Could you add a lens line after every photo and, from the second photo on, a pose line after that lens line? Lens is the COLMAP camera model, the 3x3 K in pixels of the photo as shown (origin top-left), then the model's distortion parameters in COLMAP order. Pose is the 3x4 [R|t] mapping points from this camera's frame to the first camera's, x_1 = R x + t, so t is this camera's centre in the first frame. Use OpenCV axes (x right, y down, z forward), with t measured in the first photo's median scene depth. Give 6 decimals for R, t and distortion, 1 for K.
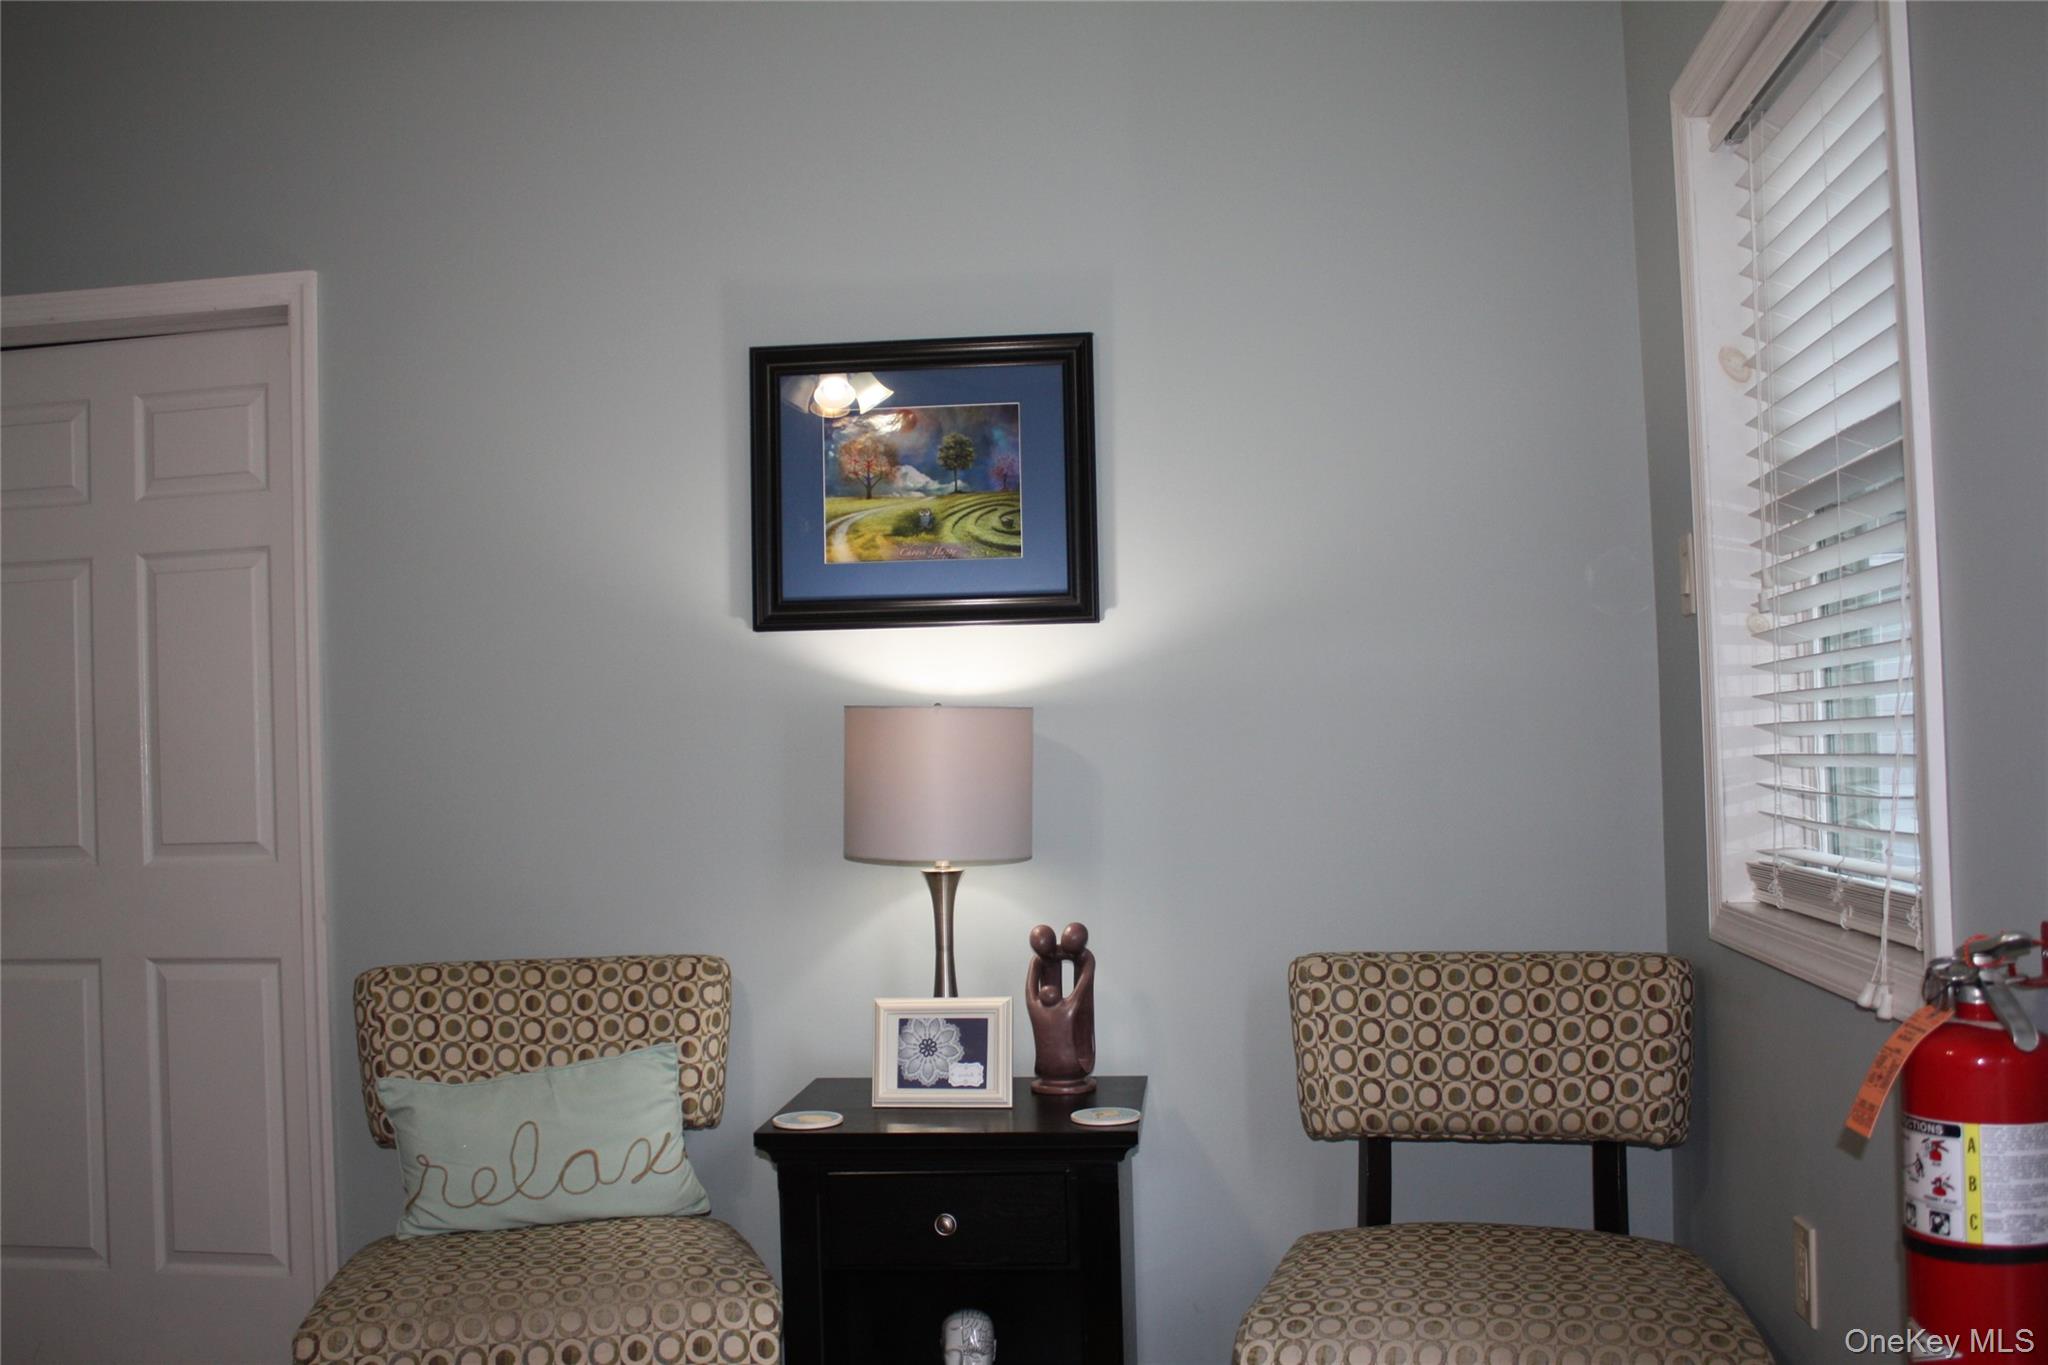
lens RADIAL K [[1943.7, 0, 1024.0], [0, 1943.7, 682.5], [0, 0, 1]] dist [-0.146052, 0.141309]
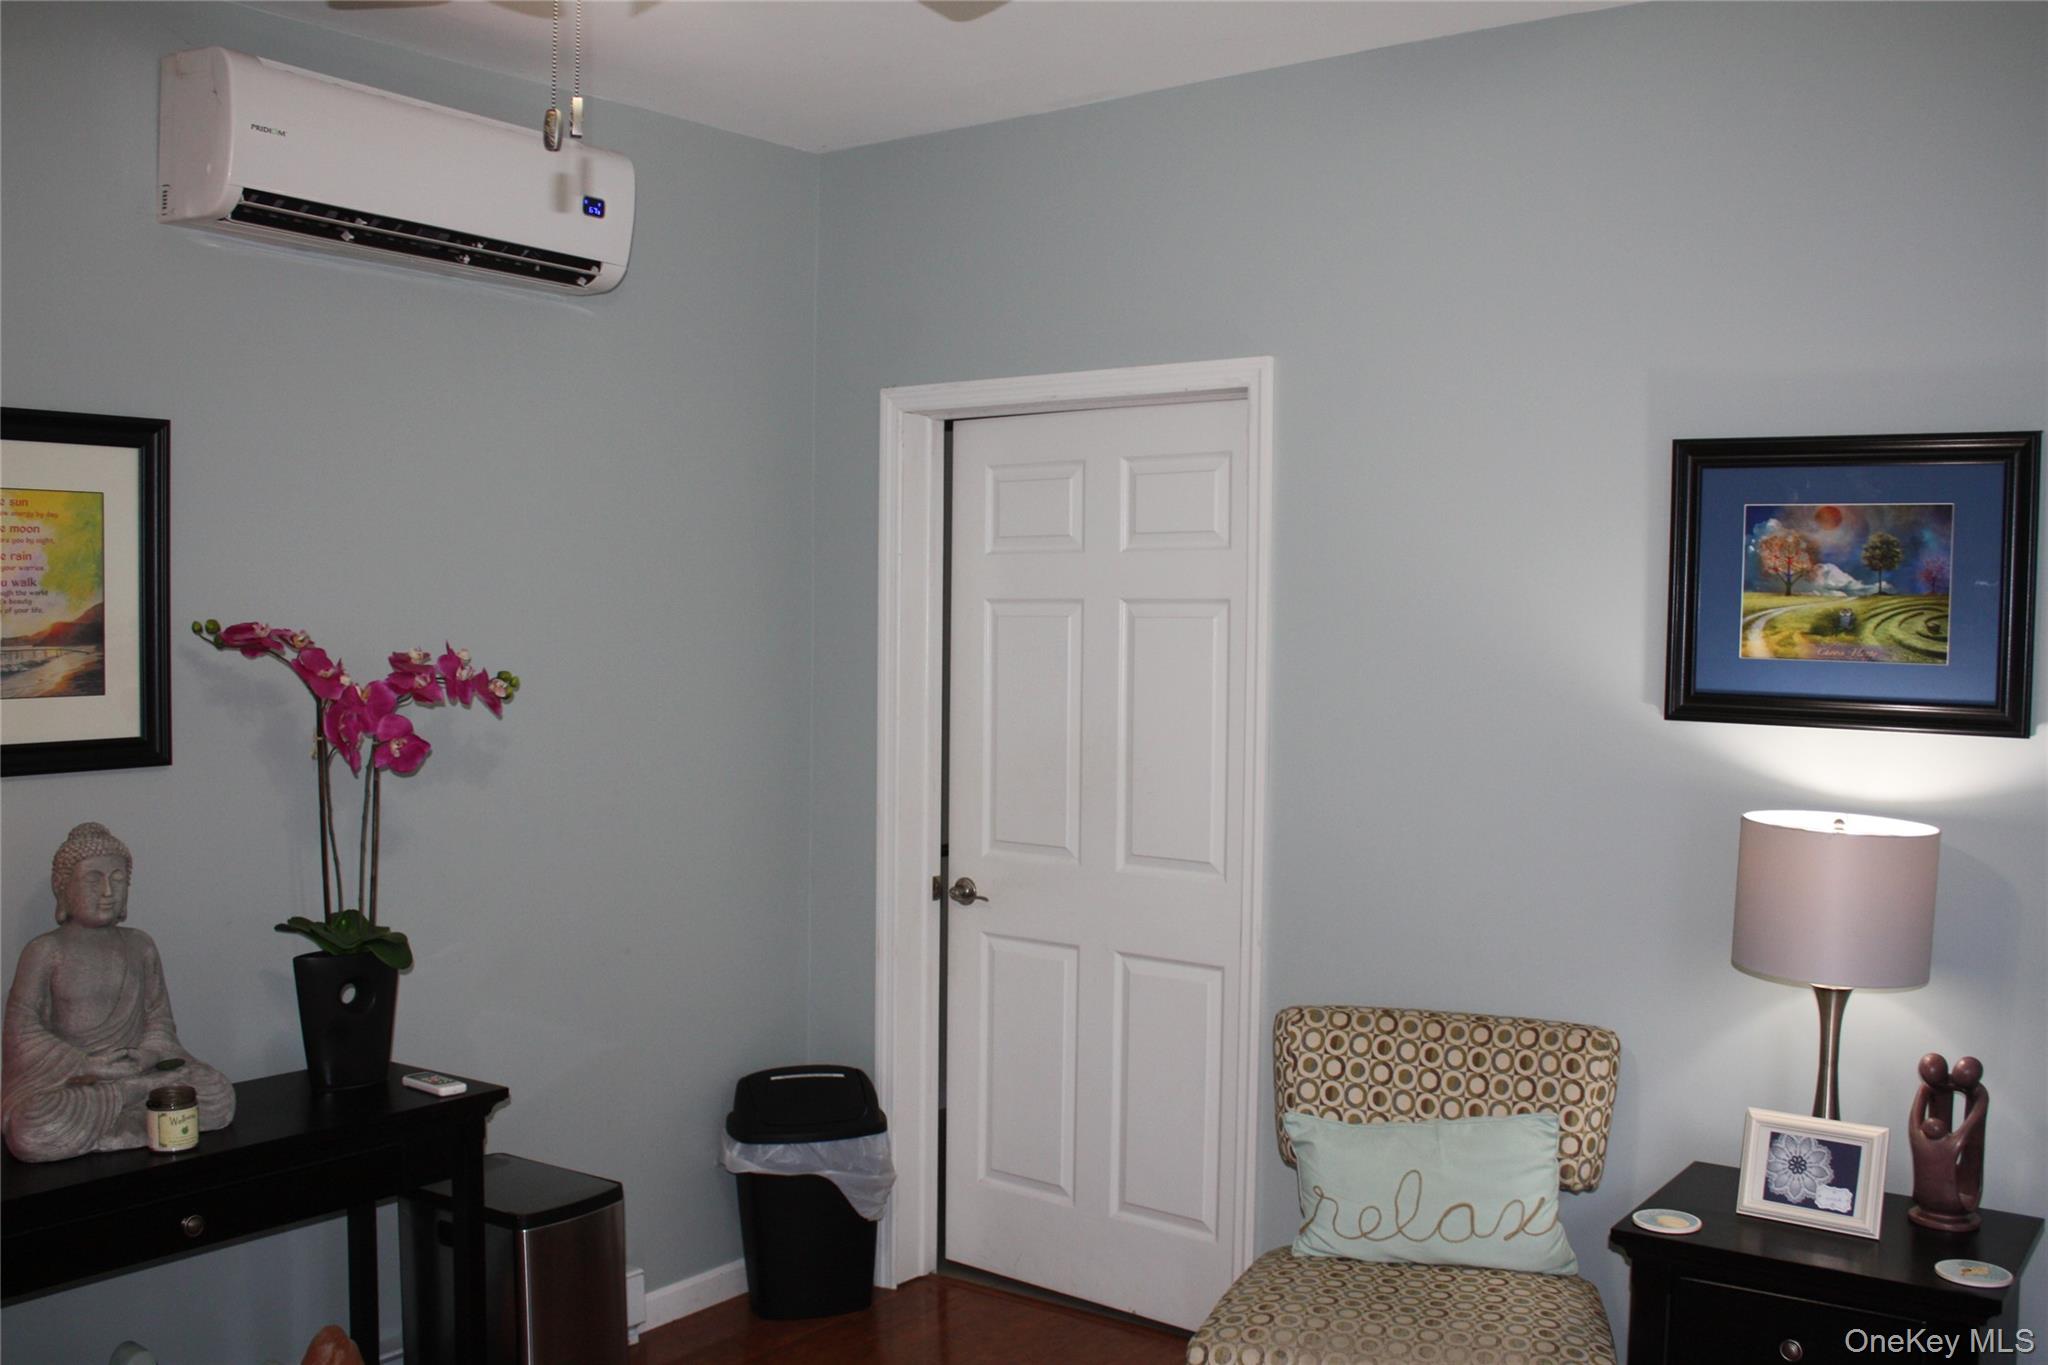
lens RADIAL K [[1943.7, 0, 1024.0], [0, 1943.7, 682.5], [0, 0, 1]] dist [-0.146052, 0.141309]
pose [[0.866446, 0.061596, -0.495457, 0.070432], [-0.024982, 0.996466, 0.080194, -0.124581], [0.498645, -0.057107, 0.864923, -0.044035]]
